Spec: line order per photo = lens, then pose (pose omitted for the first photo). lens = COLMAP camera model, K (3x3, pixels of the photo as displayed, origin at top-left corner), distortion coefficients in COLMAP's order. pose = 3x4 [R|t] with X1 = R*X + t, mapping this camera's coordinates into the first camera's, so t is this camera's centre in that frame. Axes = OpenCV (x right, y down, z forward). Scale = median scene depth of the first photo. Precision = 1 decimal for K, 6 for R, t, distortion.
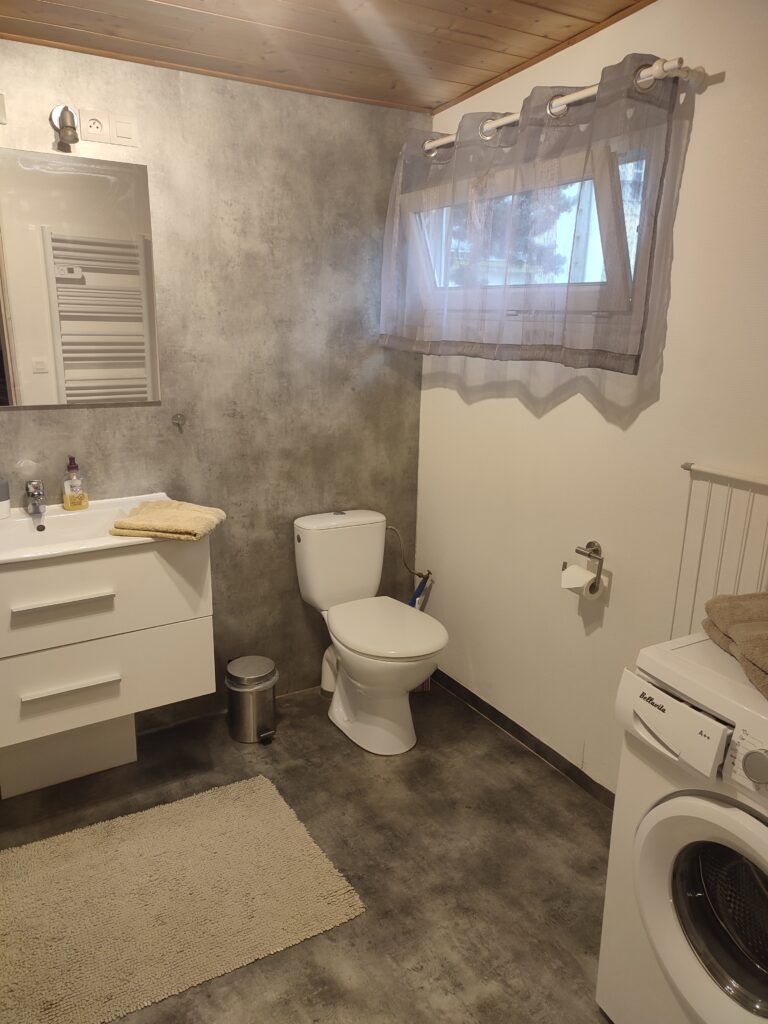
lens RADIAL K [[734.7, 0, 383.9], [0, 734.7, 511.4], [0, 0, 1]] dist [0.041083, -0.034045]
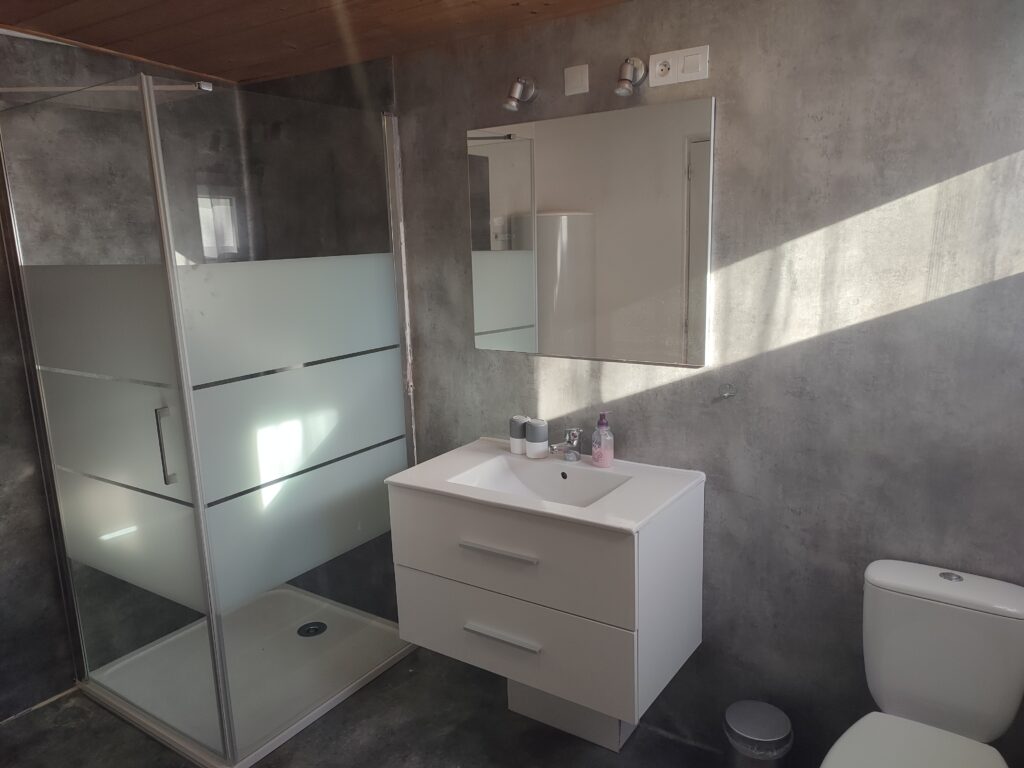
lens RADIAL K [[734.7, 0, 521.3], [0, 734.7, 383.0], [0, 0, 1]] dist [0.041083, -0.034045]
pose [[0.412925, 0.146334, -0.898932, 0.353441], [-0.190614, 0.979035, 0.071815, -0.143271], [0.890595, 0.141695, 0.432161, 0.425103]]
